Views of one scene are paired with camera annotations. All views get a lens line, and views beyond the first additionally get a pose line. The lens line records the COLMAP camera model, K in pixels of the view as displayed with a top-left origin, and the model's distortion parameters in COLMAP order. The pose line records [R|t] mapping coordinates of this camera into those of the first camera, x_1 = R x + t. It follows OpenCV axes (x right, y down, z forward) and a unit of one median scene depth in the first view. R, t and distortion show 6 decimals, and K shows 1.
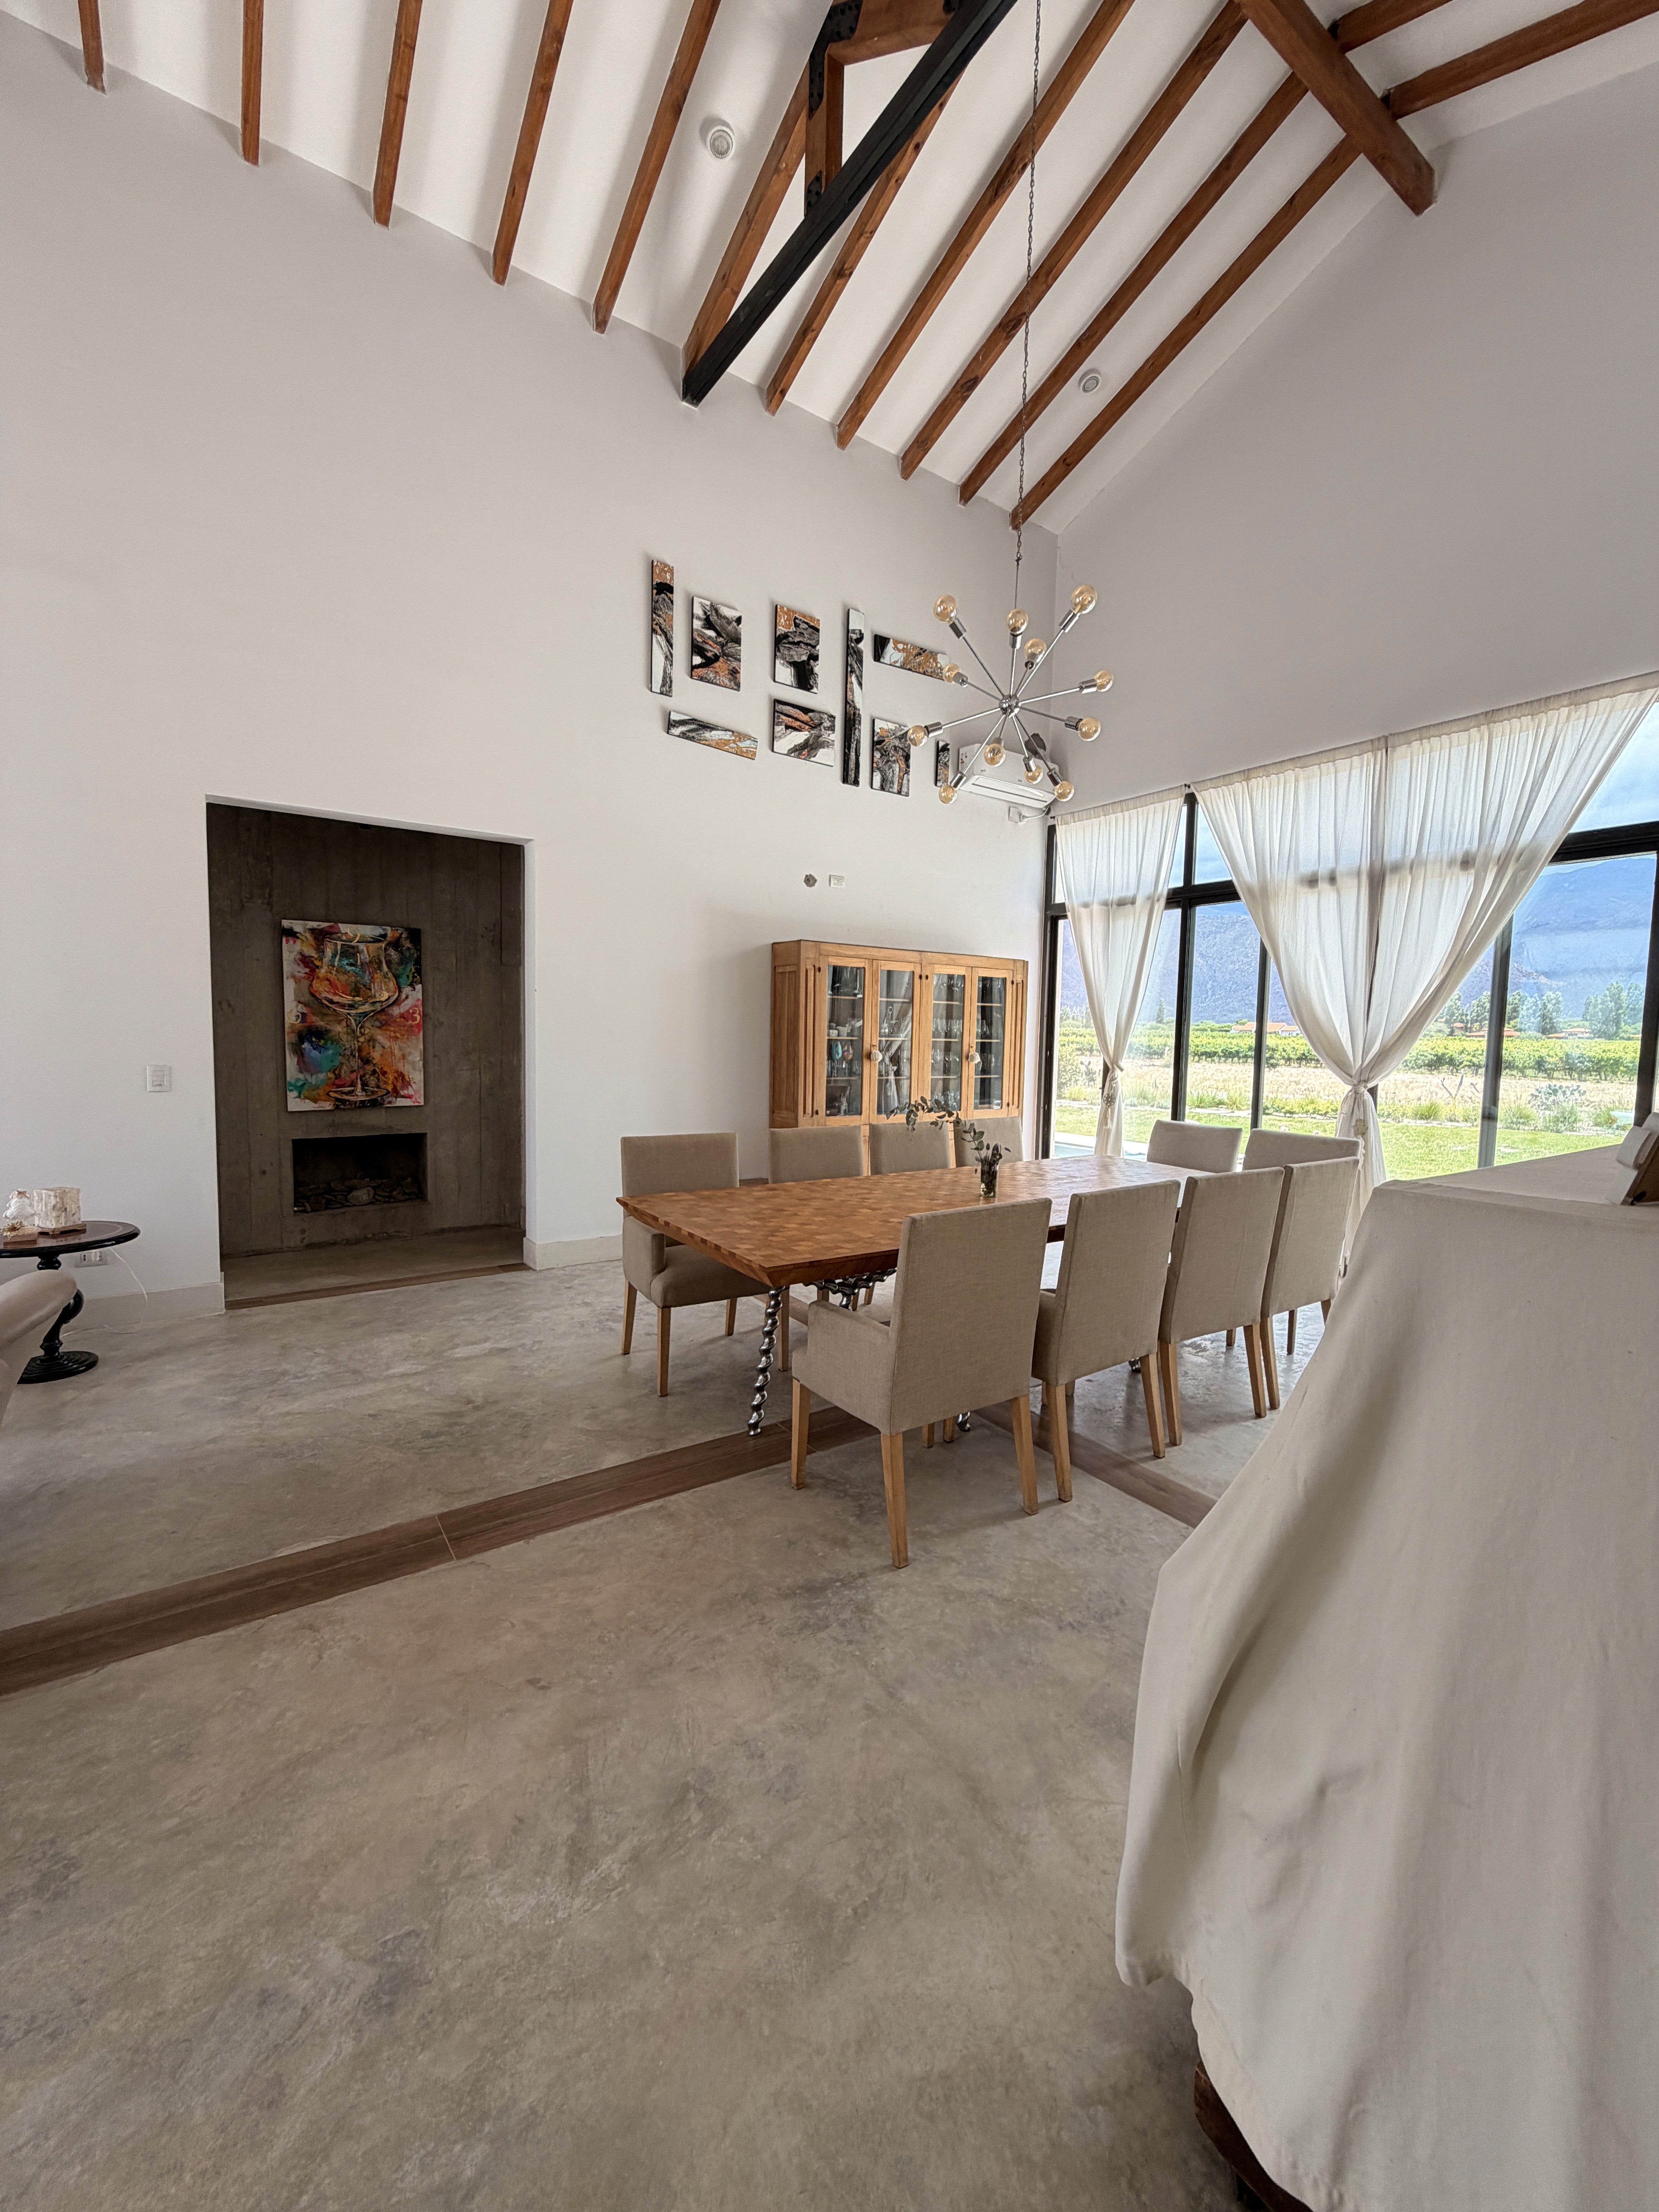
lens RADIAL K [[883.9, 0, 826.0], [0, 883.9, 1104.8], [0, 0, 1]] dist [0.000167, -0.000715]
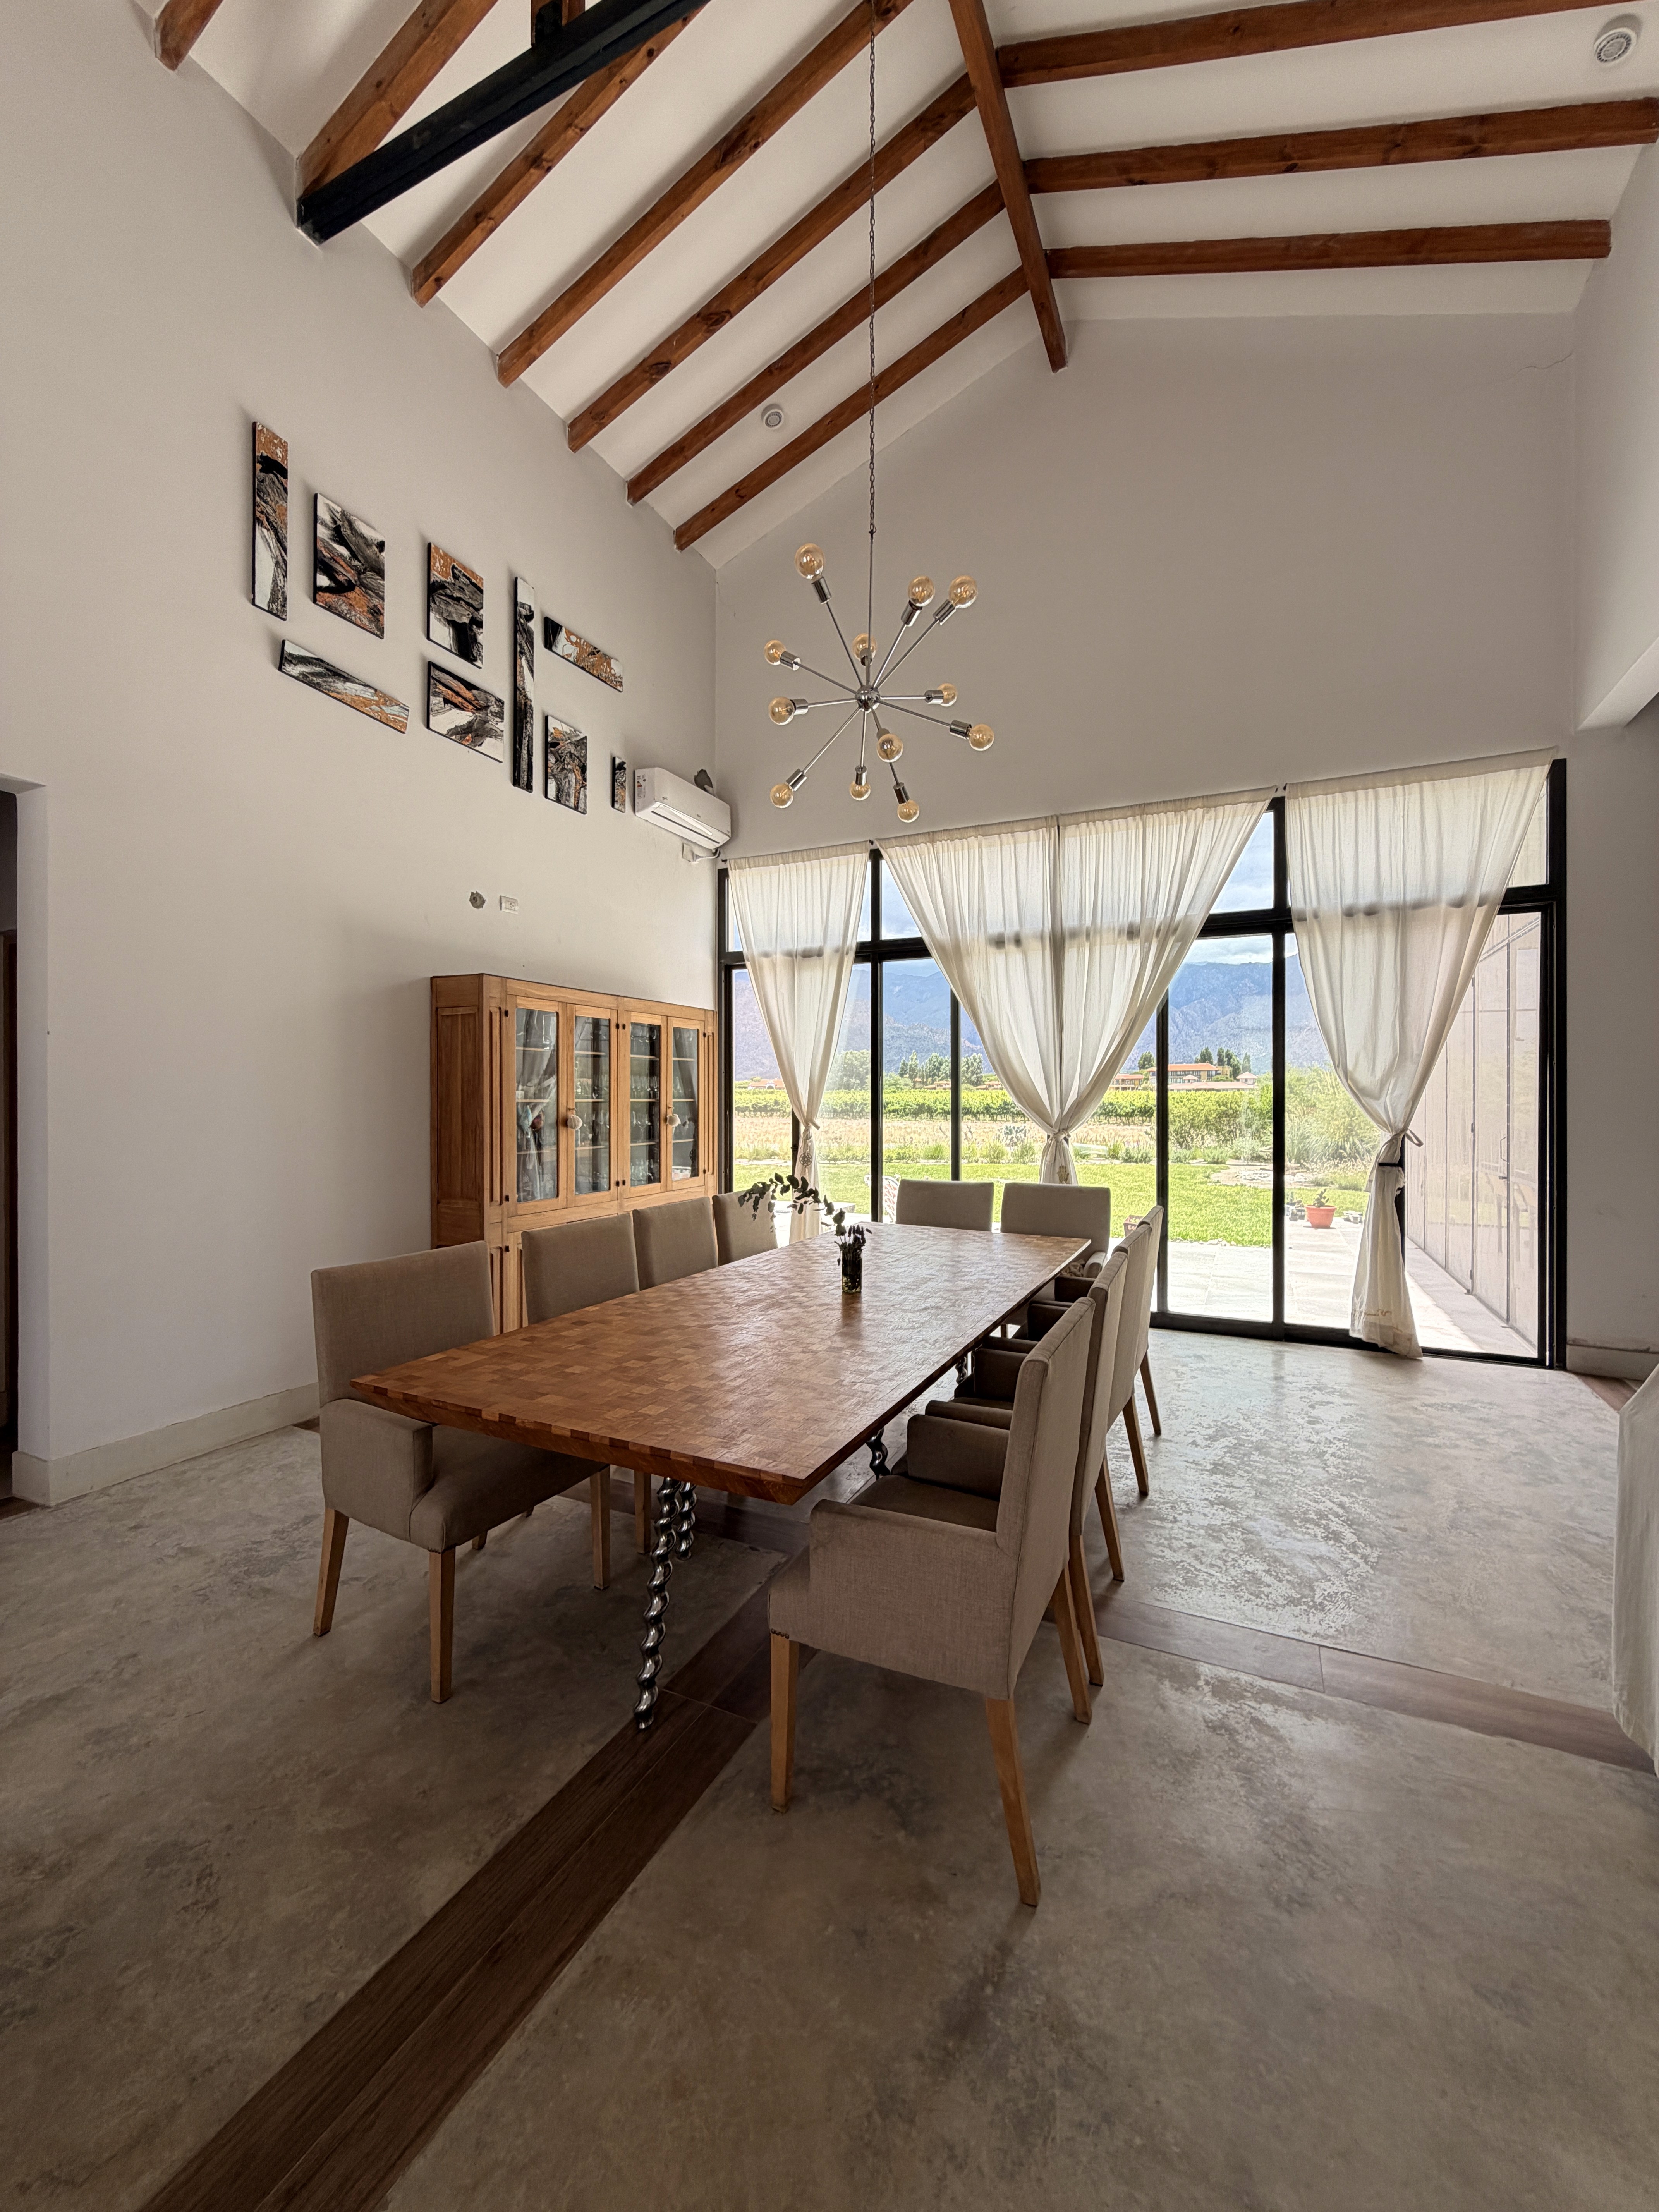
lens RADIAL K [[883.9, 0, 830.5], [0, 883.9, 1103.5], [0, 0, 1]] dist [0.000167, -0.000715]
pose [[0.865386, -0.023835, 0.500539, -0.155873], [0.057837, 0.996944, -0.052521, -0.017554], [-0.497757, 0.074401, 0.864119, 0.201890]]
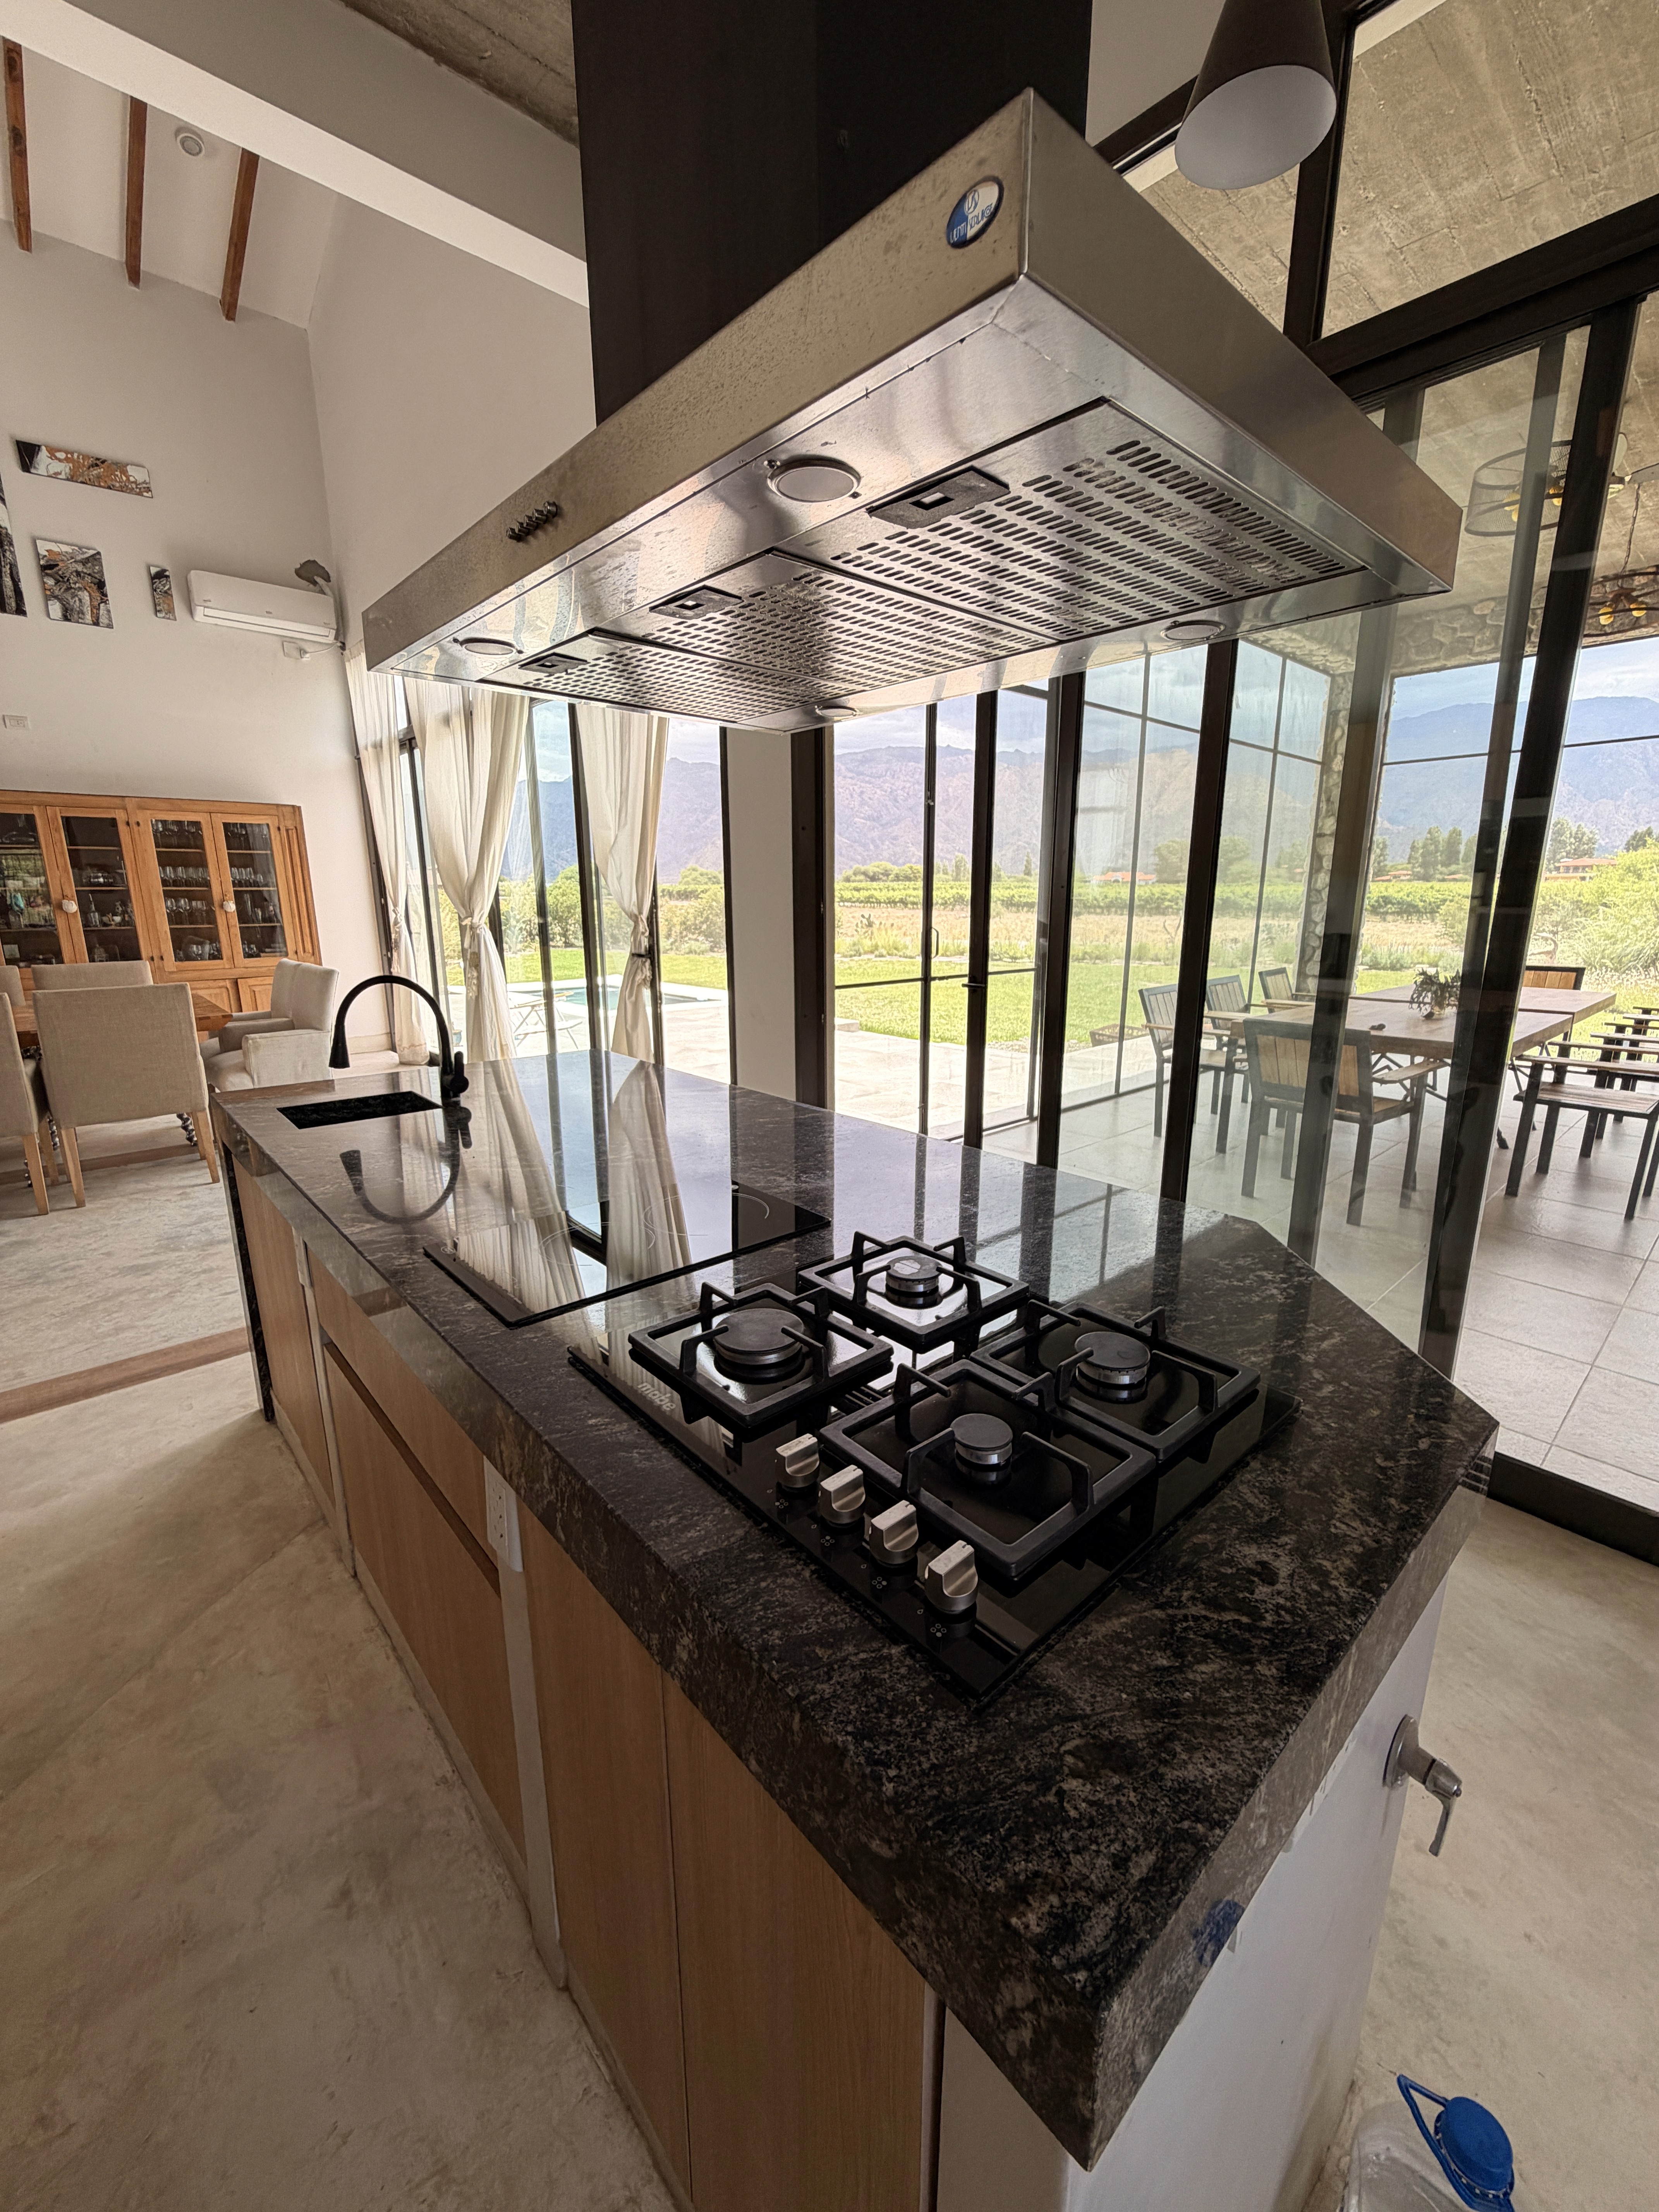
lens RADIAL K [[883.9, 0, 830.1], [0, 883.9, 1107.7], [0, 0, 1]] dist [0.000167, -0.000715]
pose [[0.991570, -0.052085, 0.118643, 0.842121], [0.032781, 0.986703, 0.159196, 0.042653], [-0.125357, -0.153965, 0.980092, -0.134144]]
